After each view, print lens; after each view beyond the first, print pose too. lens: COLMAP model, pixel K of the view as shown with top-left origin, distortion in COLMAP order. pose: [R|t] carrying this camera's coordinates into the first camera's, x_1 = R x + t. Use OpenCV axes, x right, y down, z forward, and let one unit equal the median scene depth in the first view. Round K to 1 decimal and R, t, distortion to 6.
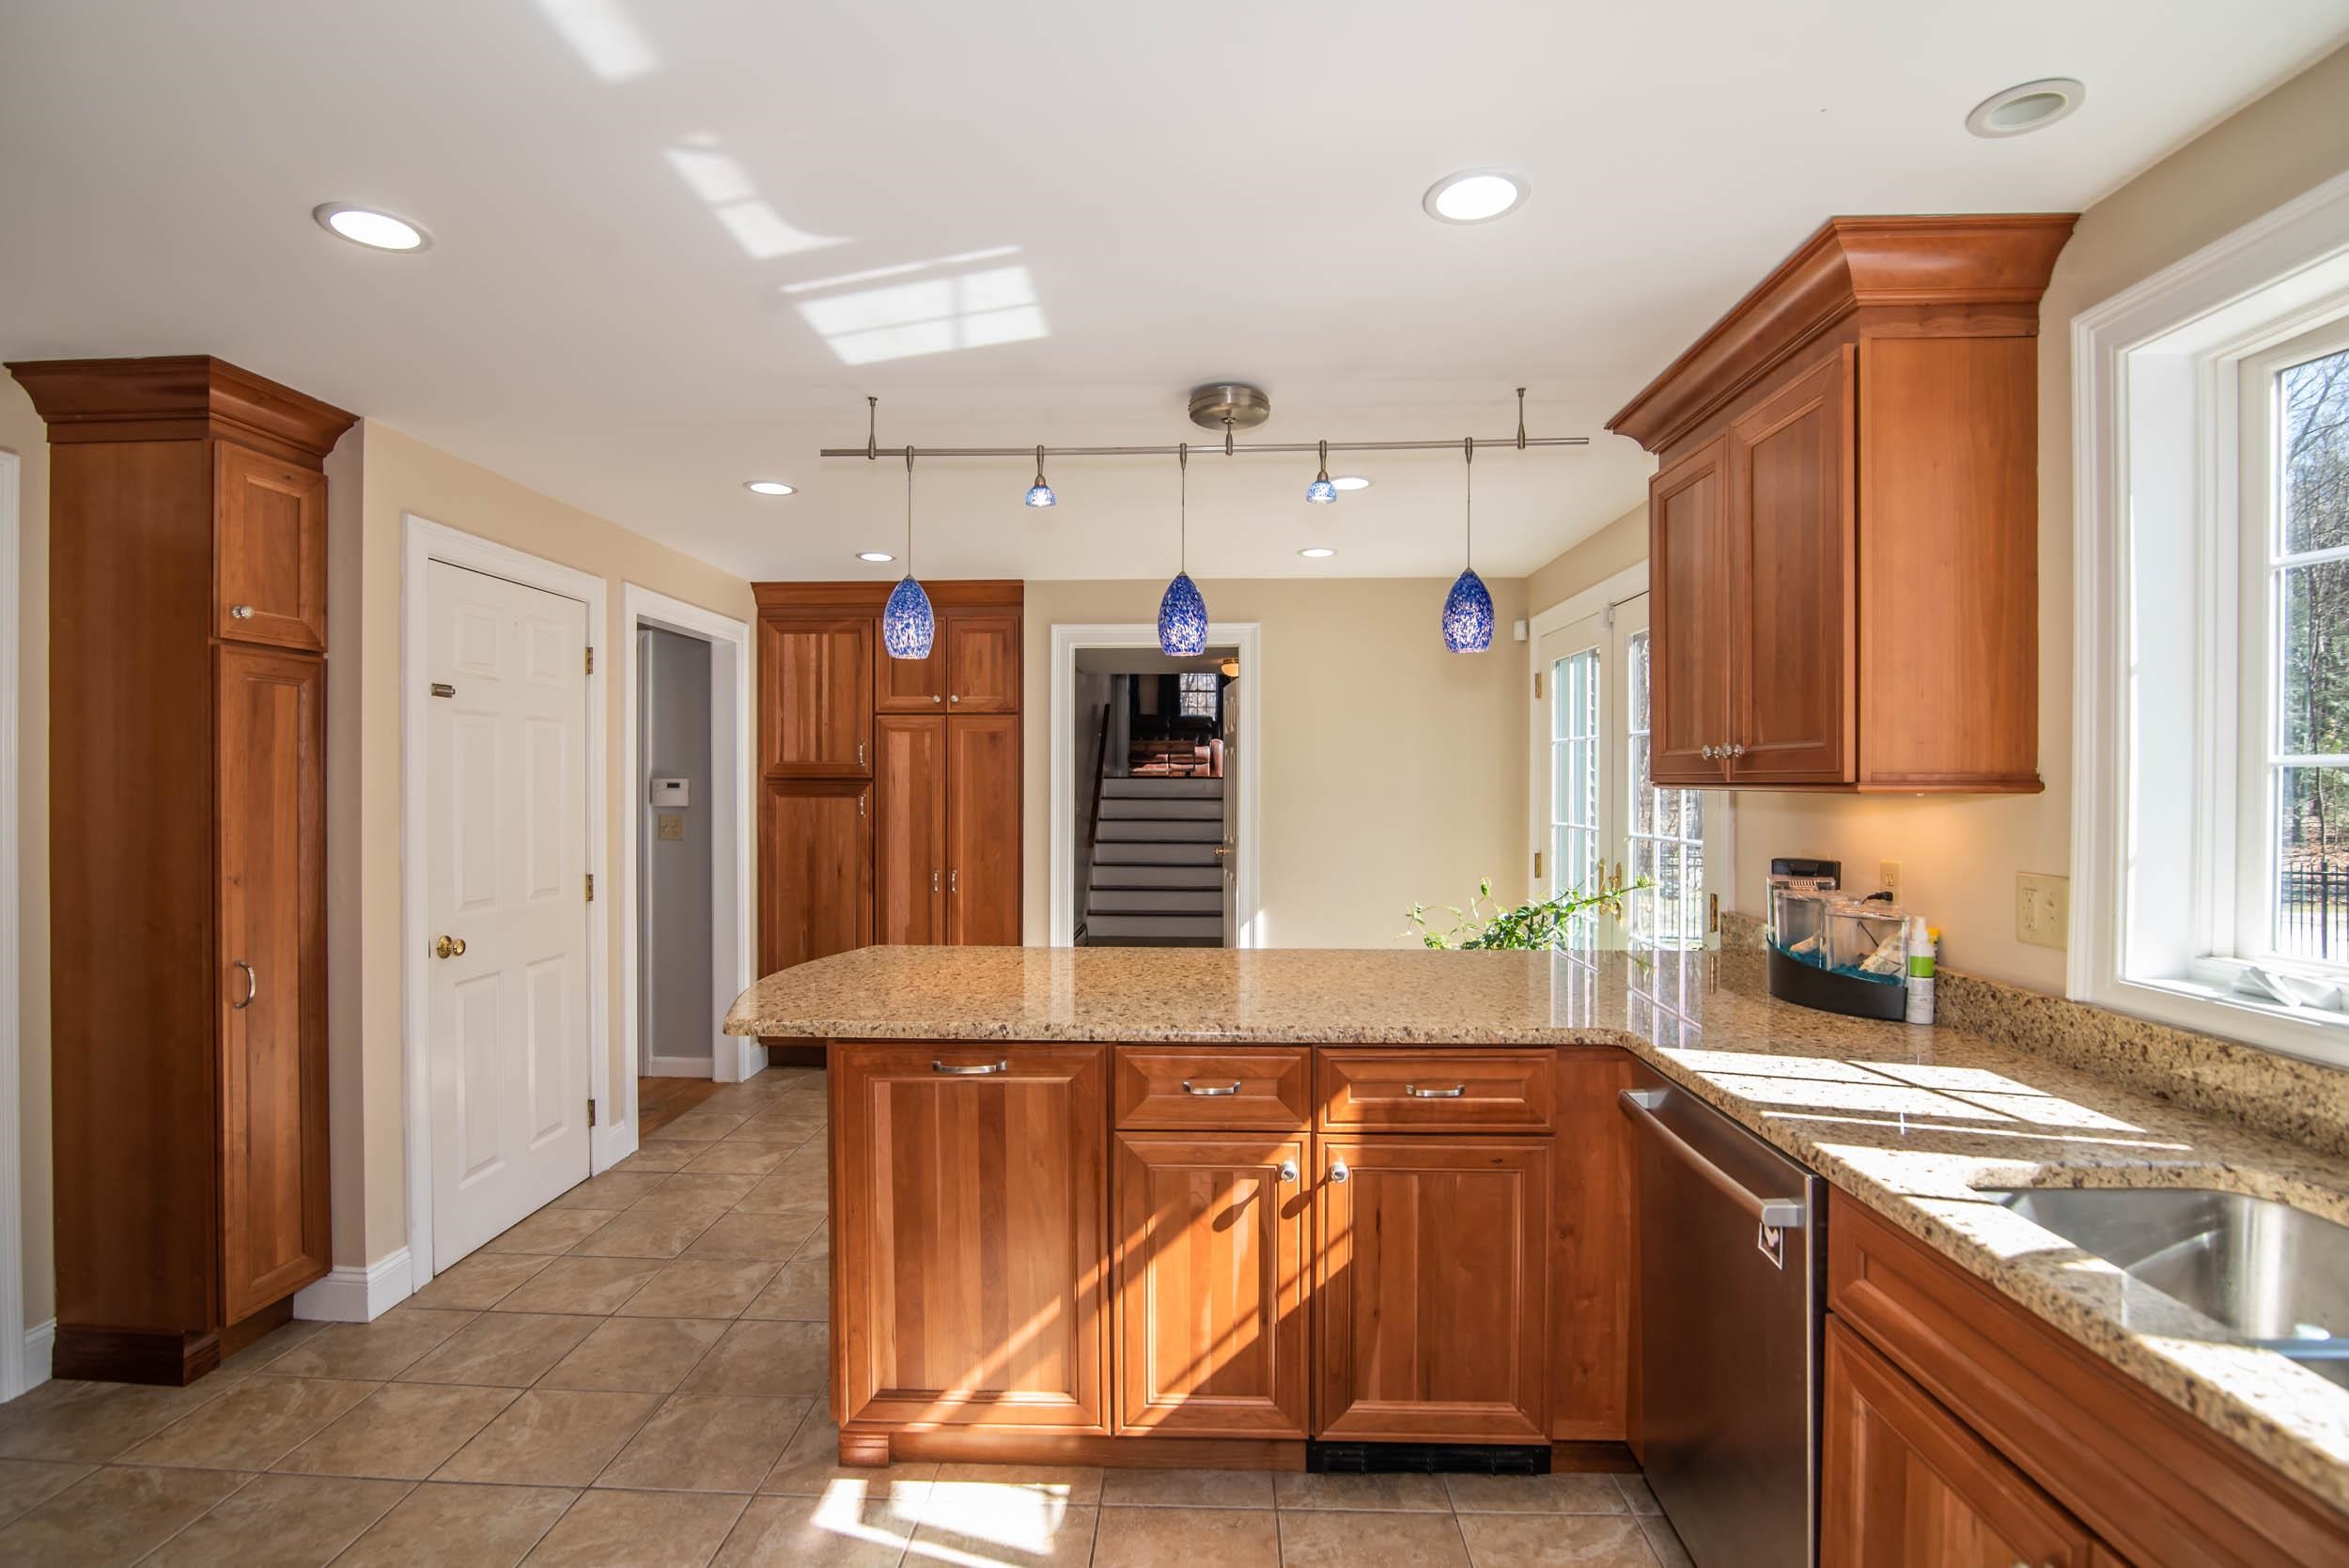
lens RADIAL K [[1089.9, 0, 1171.3], [0, 1089.9, 789.7], [0, 0, 1]] dist [-0.019223, 0.000947]
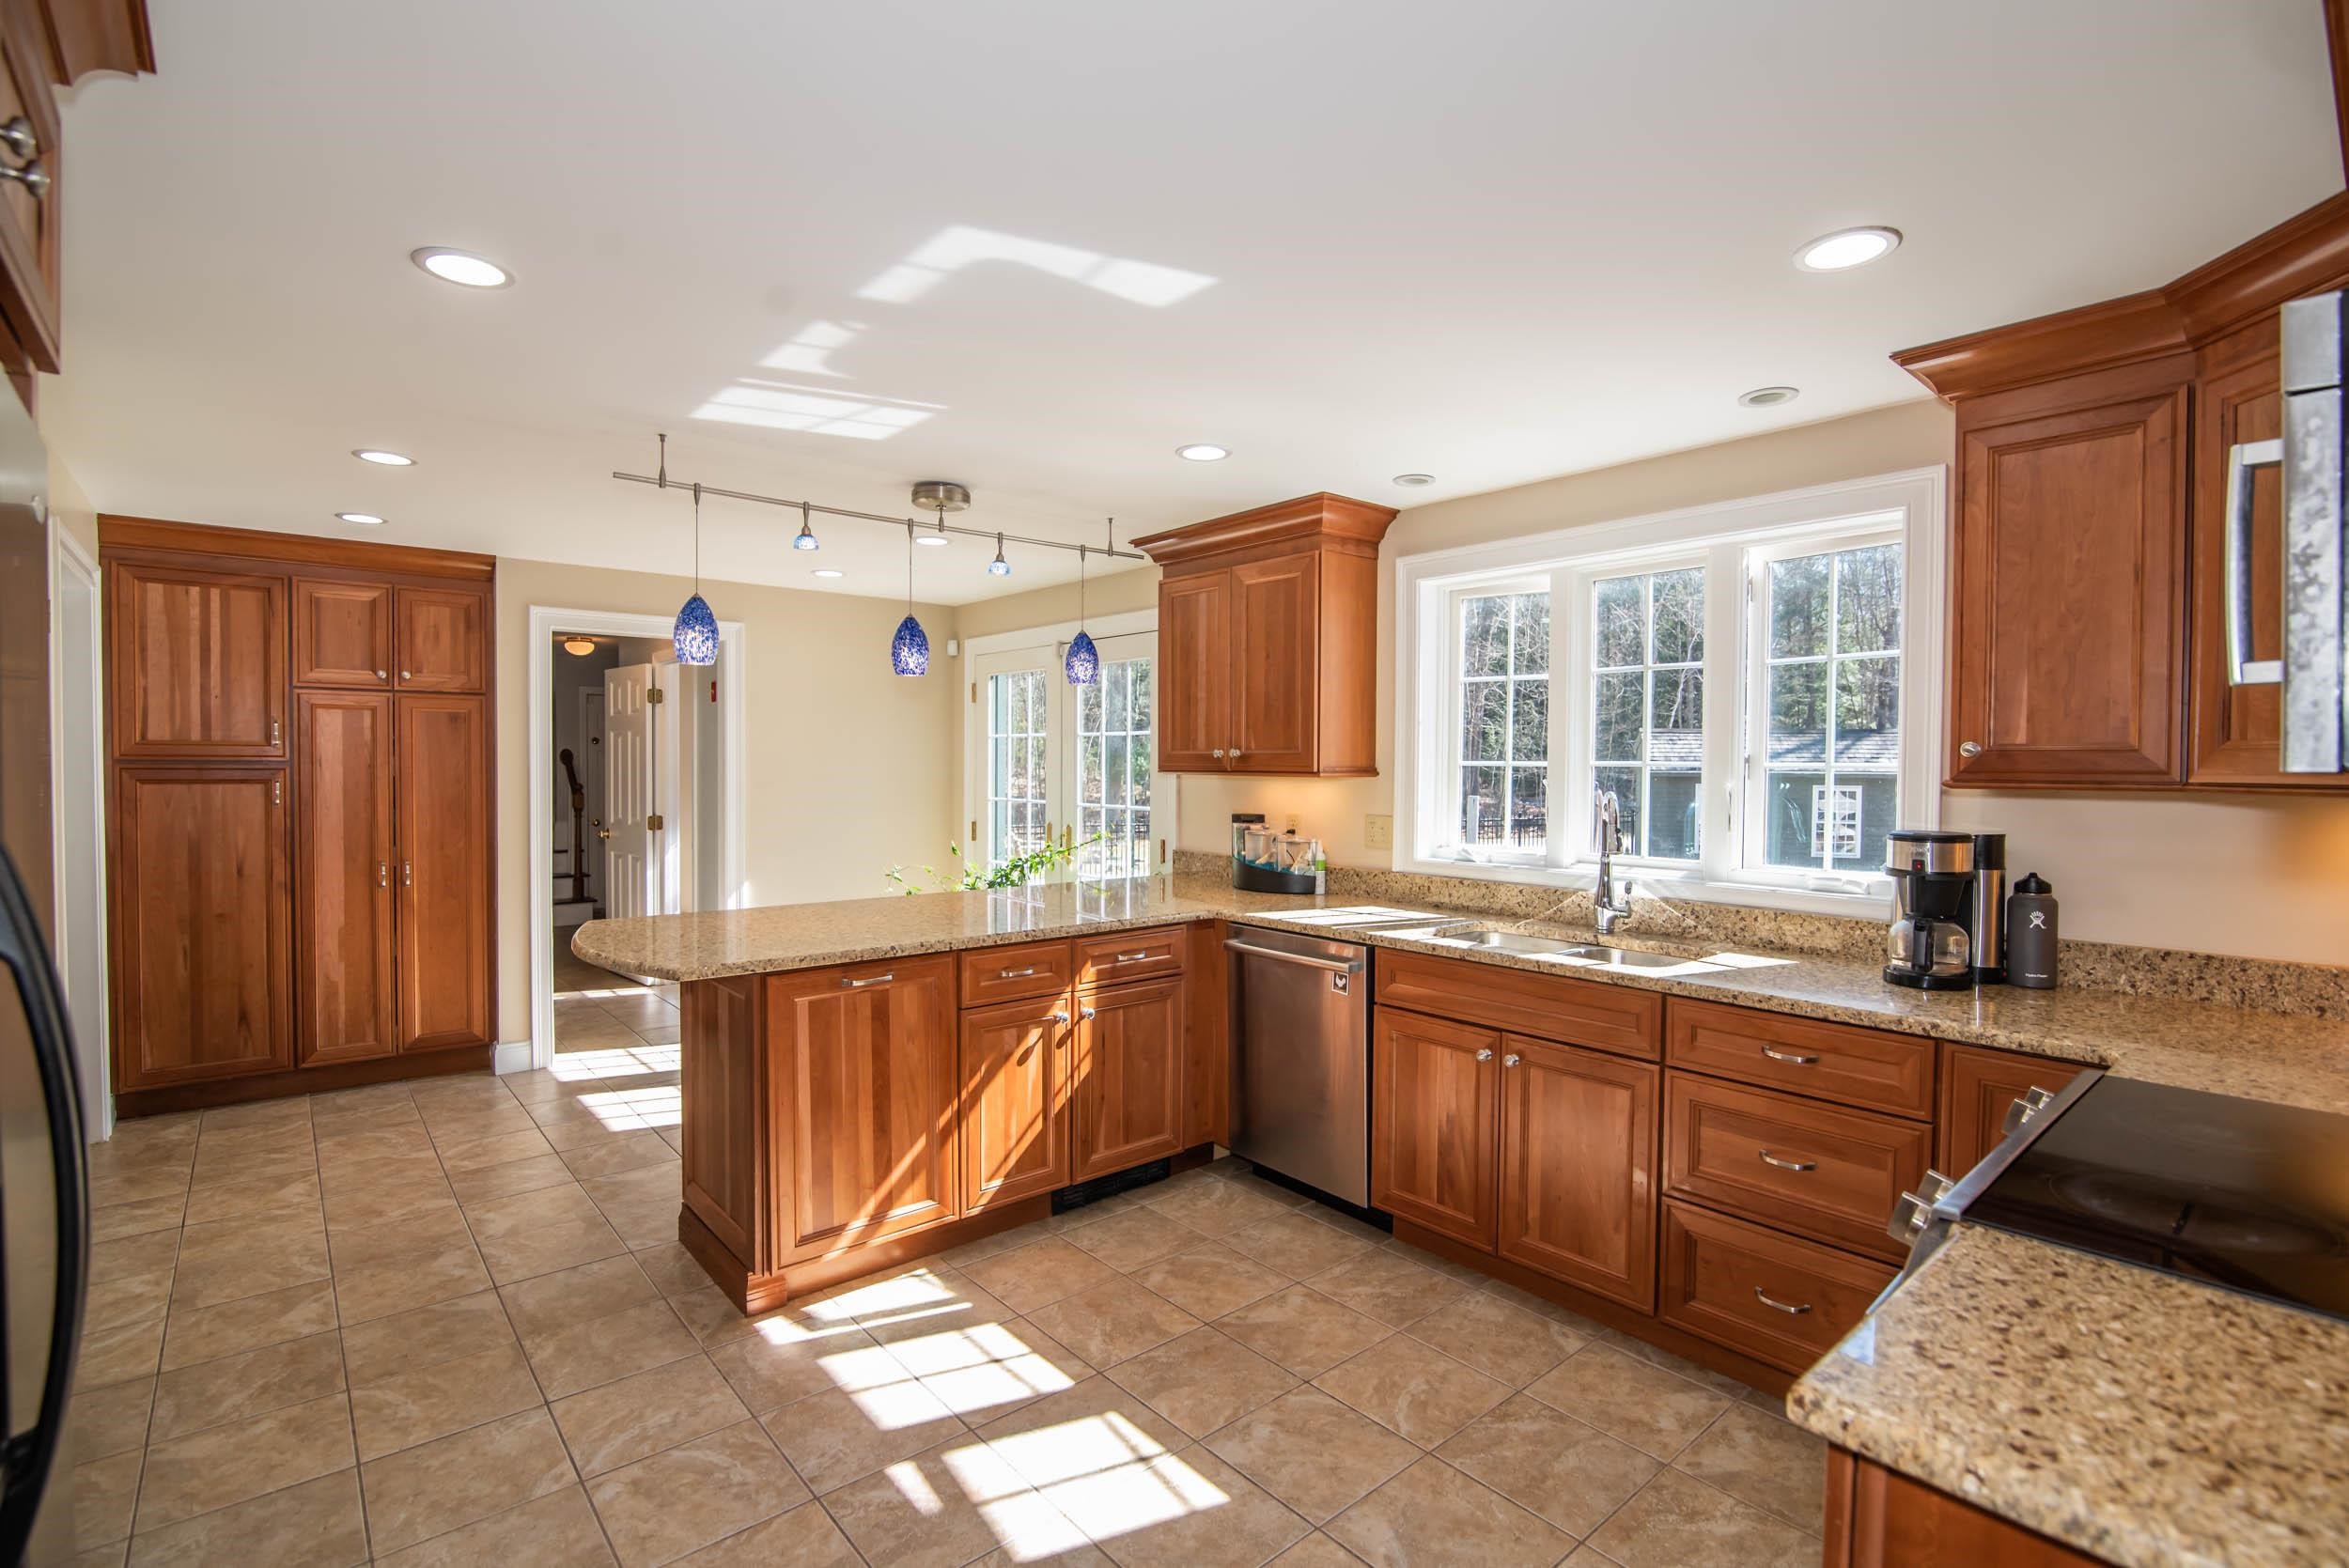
lens RADIAL K [[1089.9, 0, 1173.9], [0, 1089.9, 785.4], [0, 0, 1]] dist [-0.019223, 0.000947]
pose [[0.731927, -0.010601, 0.681301, -0.834332], [0.000160, 0.999882, 0.015387, -0.011000], [-0.681383, -0.011153, 0.731842, -0.261282]]
